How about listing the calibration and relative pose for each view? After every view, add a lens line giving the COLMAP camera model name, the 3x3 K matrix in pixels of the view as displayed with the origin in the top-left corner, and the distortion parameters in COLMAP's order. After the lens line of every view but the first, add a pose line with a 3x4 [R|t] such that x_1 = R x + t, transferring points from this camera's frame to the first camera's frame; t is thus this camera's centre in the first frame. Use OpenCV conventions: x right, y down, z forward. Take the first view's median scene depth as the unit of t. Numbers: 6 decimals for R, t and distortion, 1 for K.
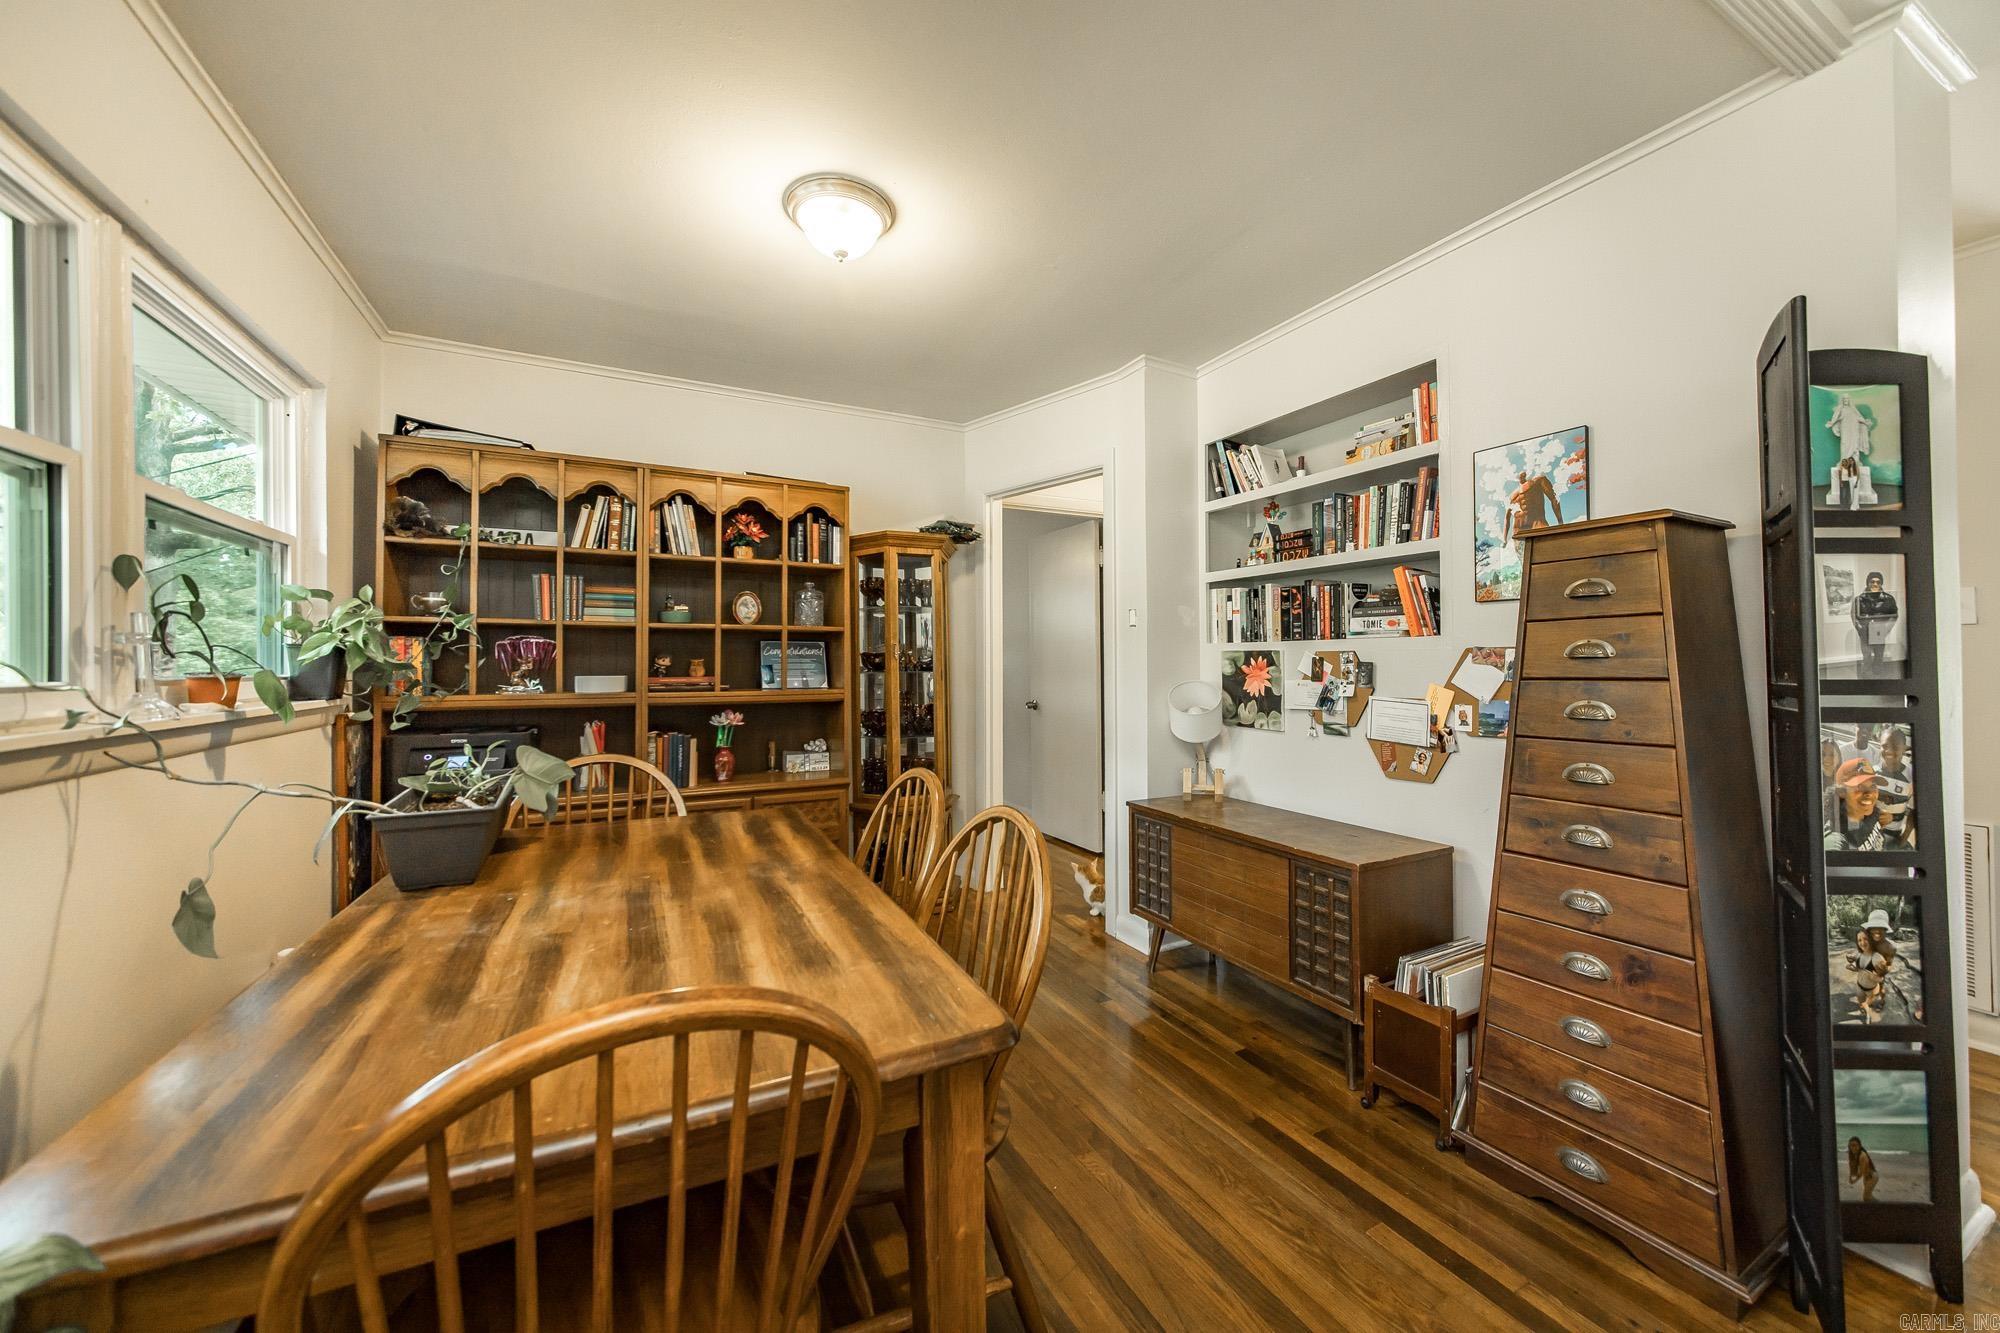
lens RADIAL K [[734.2, 0, 998.1], [0, 734.2, 650.7], [0, 0, 1]] dist [-0.001377, 0.000009]
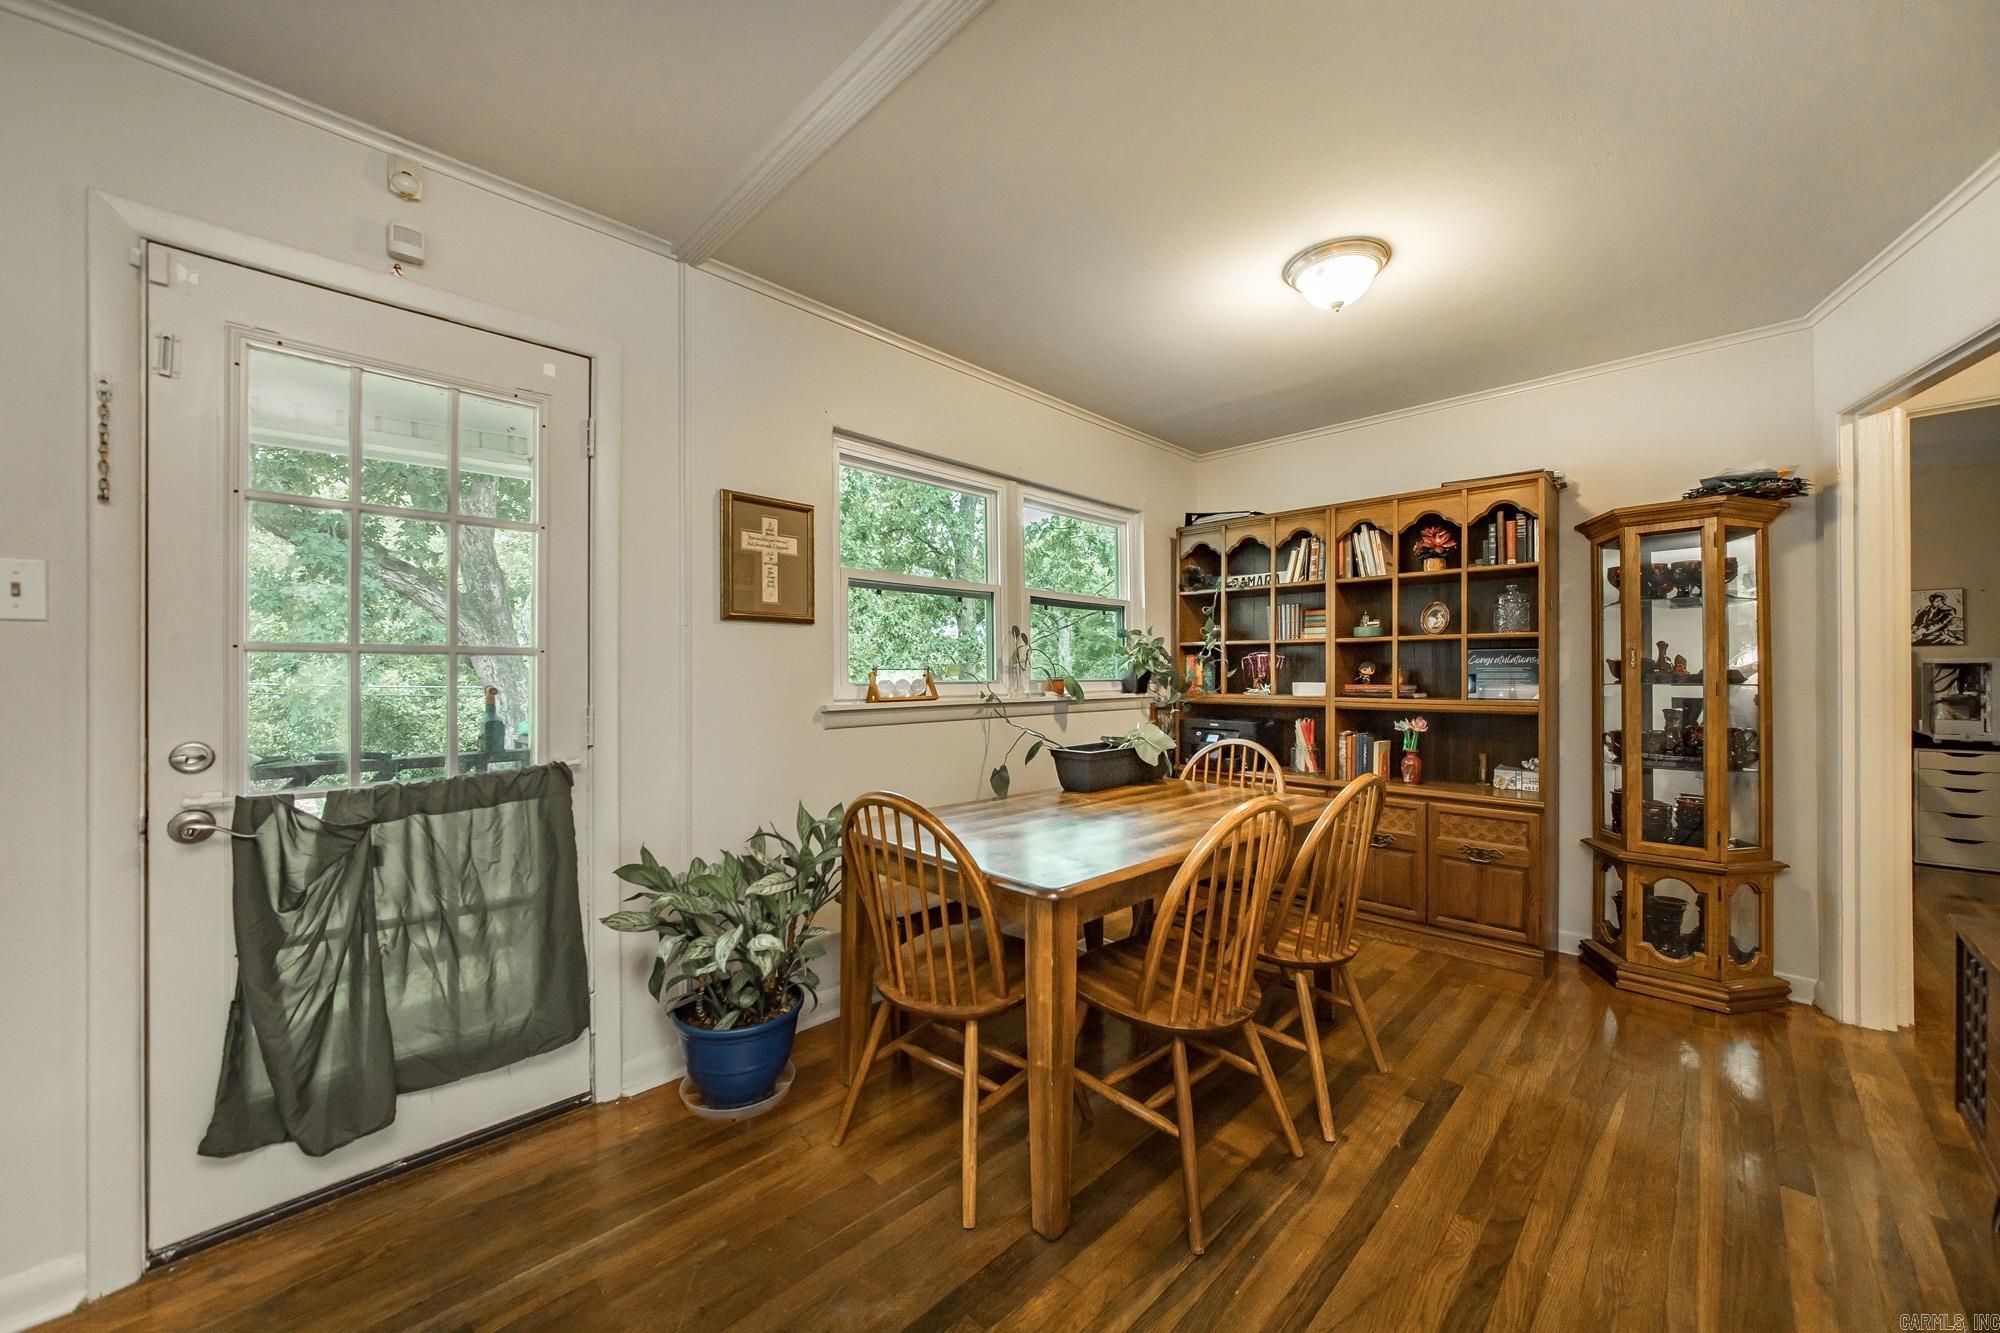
lens RADIAL K [[744.3, 0, 1000.0], [0, 744.3, 666.5], [0, 0, 1]] dist [0.000000, -0.000066]
pose [[0.308813, -0.004139, -0.951114, 0.513335], [0.016795, 0.999858, 0.001102, -0.002669], [0.950974, -0.016314, 0.308839, 0.114954]]
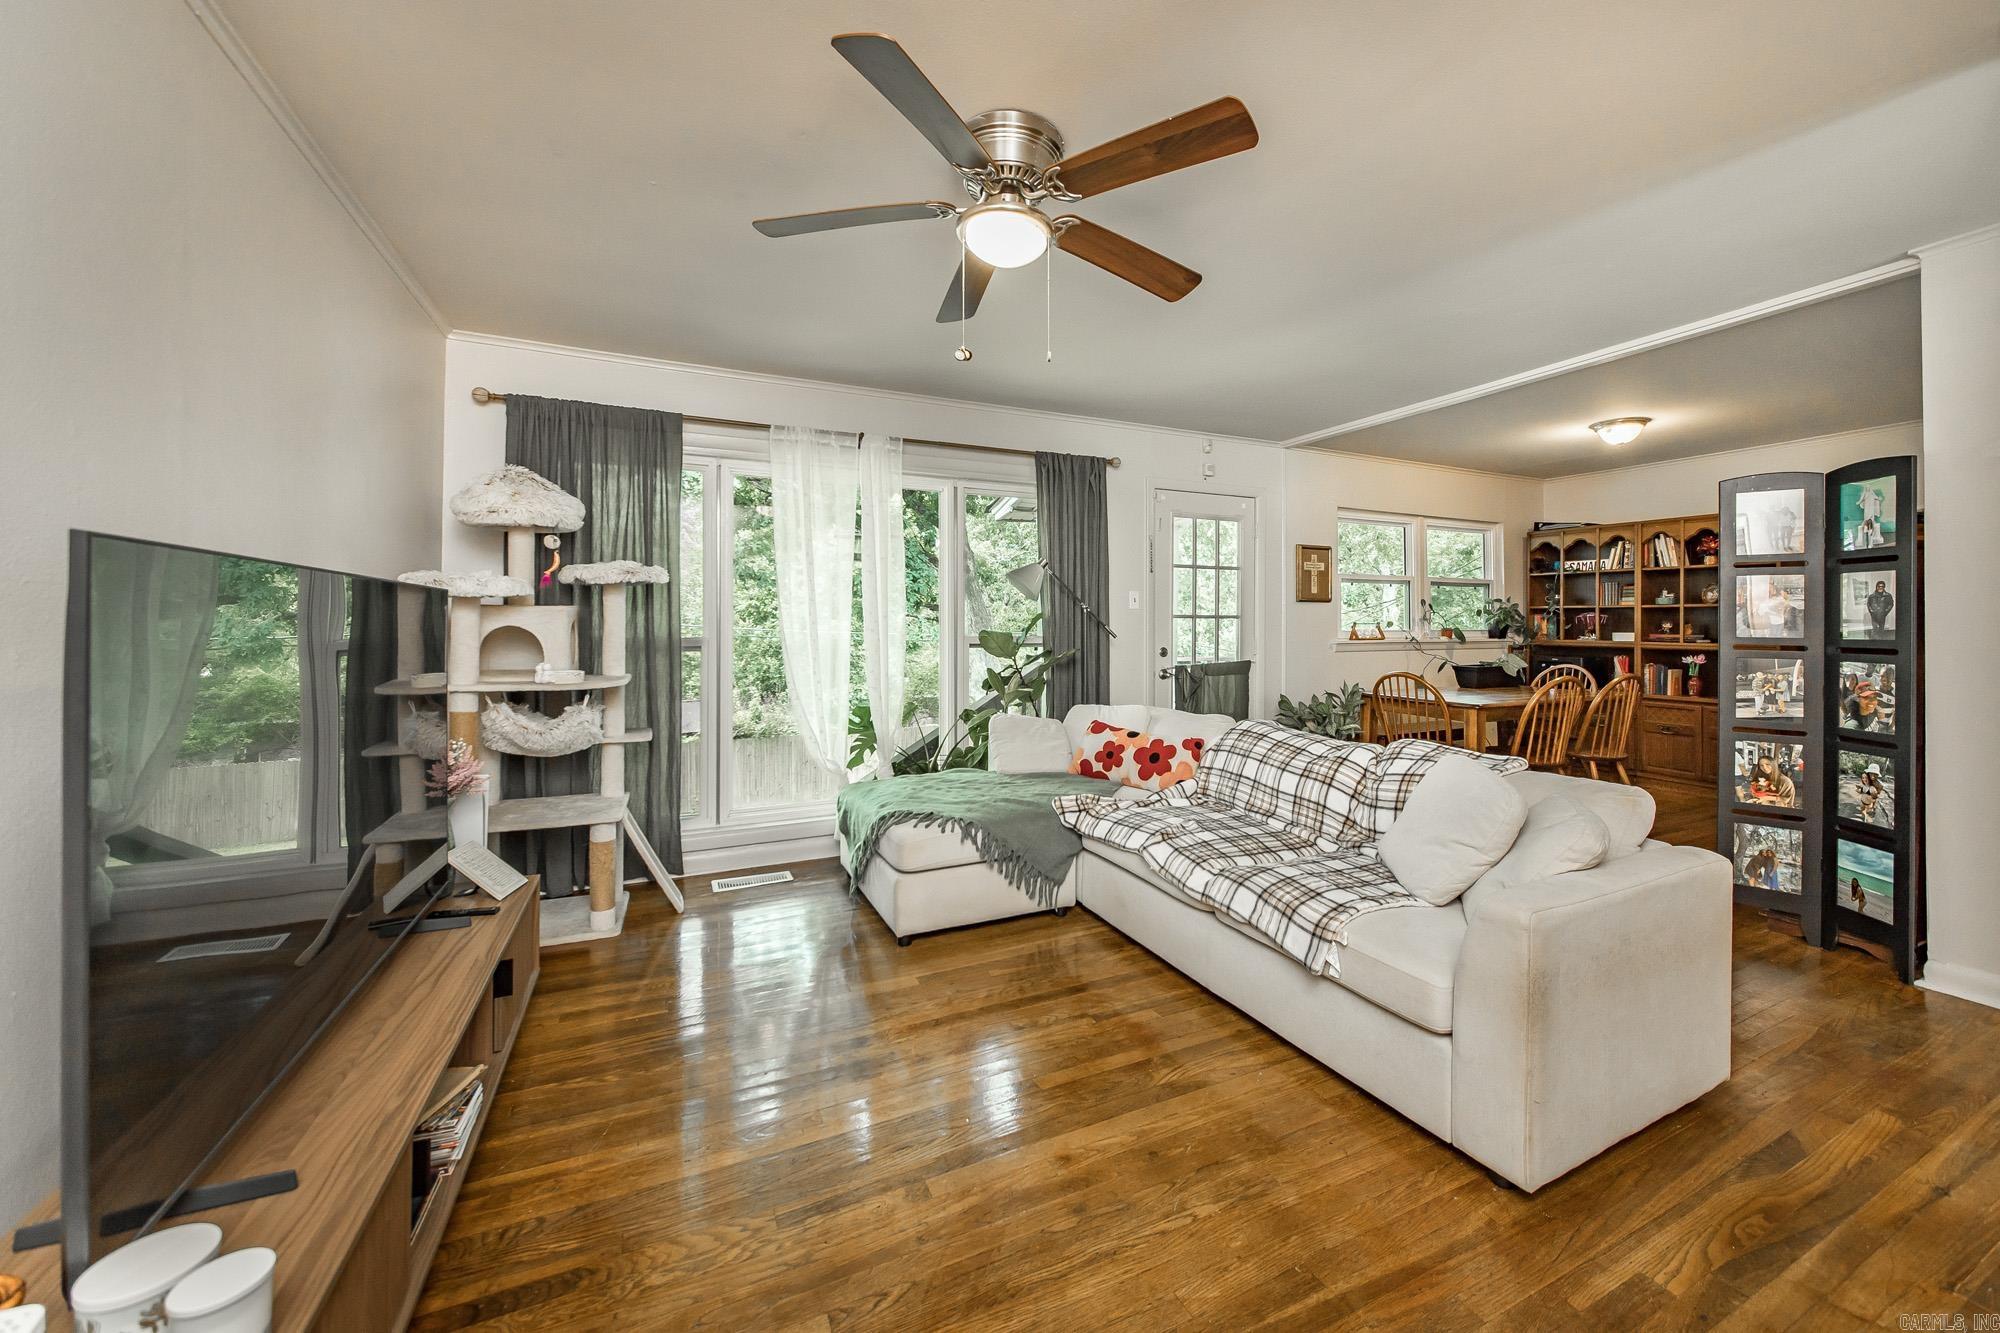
lens RADIAL K [[757.6, 0, 1032.0], [0, 757.6, 621.3], [0, 0, 1]] dist [-0.018049, -0.000027]
pose [[-0.031072, 0.000435, -0.999517, 1.543876], [0.014958, 0.999888, -0.000030, -0.019140], [0.999405, -0.014952, -0.031075, -0.526404]]
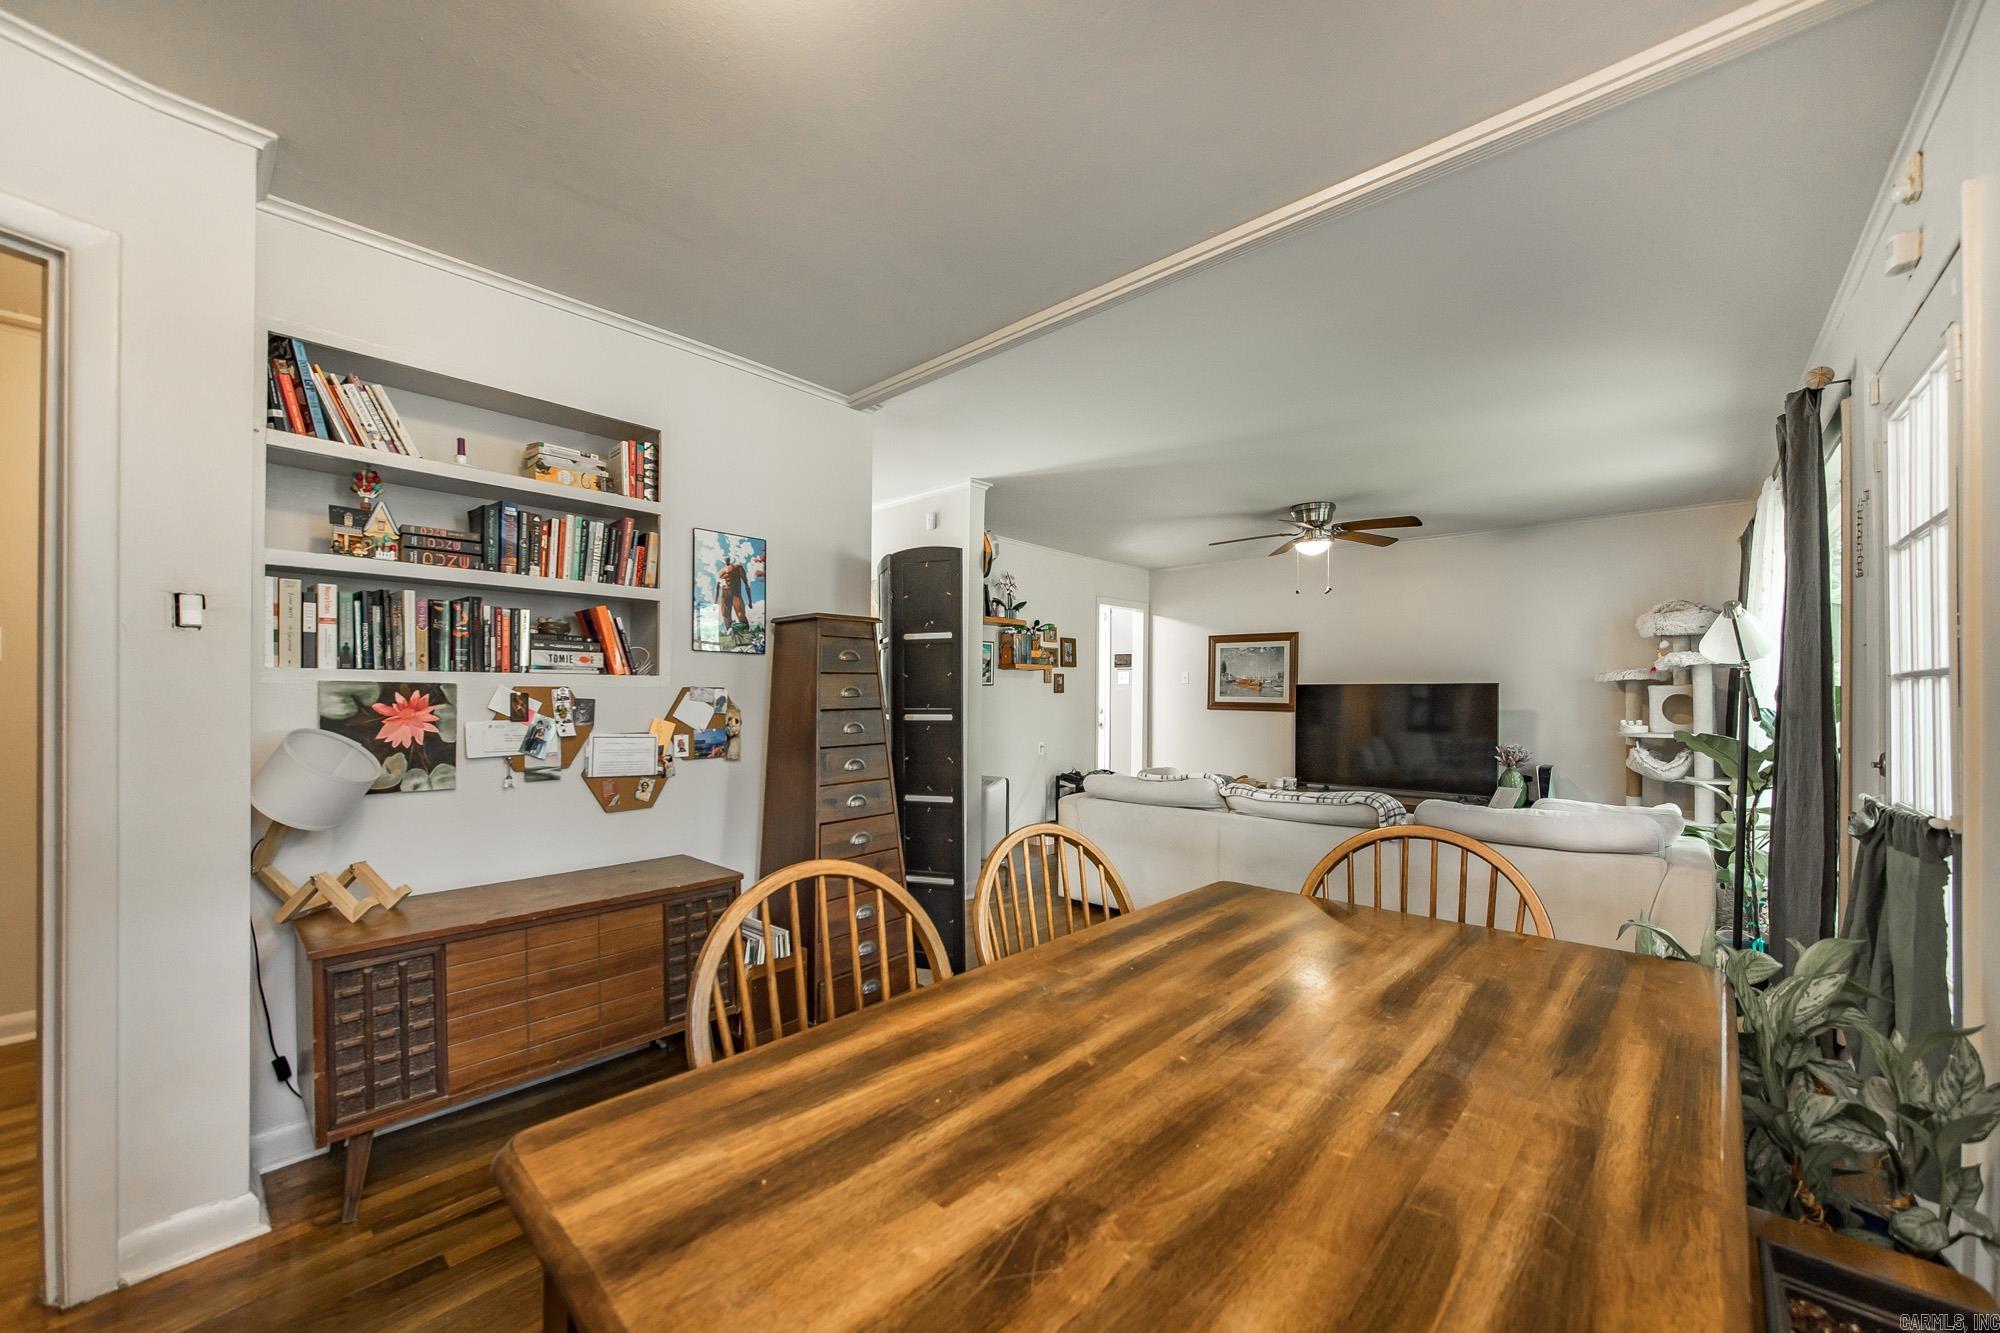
lens RADIAL K [[764.1, 0, 994.7], [0, 764.1, 693.6], [0, 0, 1]] dist [-0.008248, -0.000007]
pose [[-0.352427, 0.005330, 0.935824, -0.556625], [-0.015667, 0.999810, -0.011595, 0.010400], [-0.935708, -0.018748, -0.352277, 0.754598]]
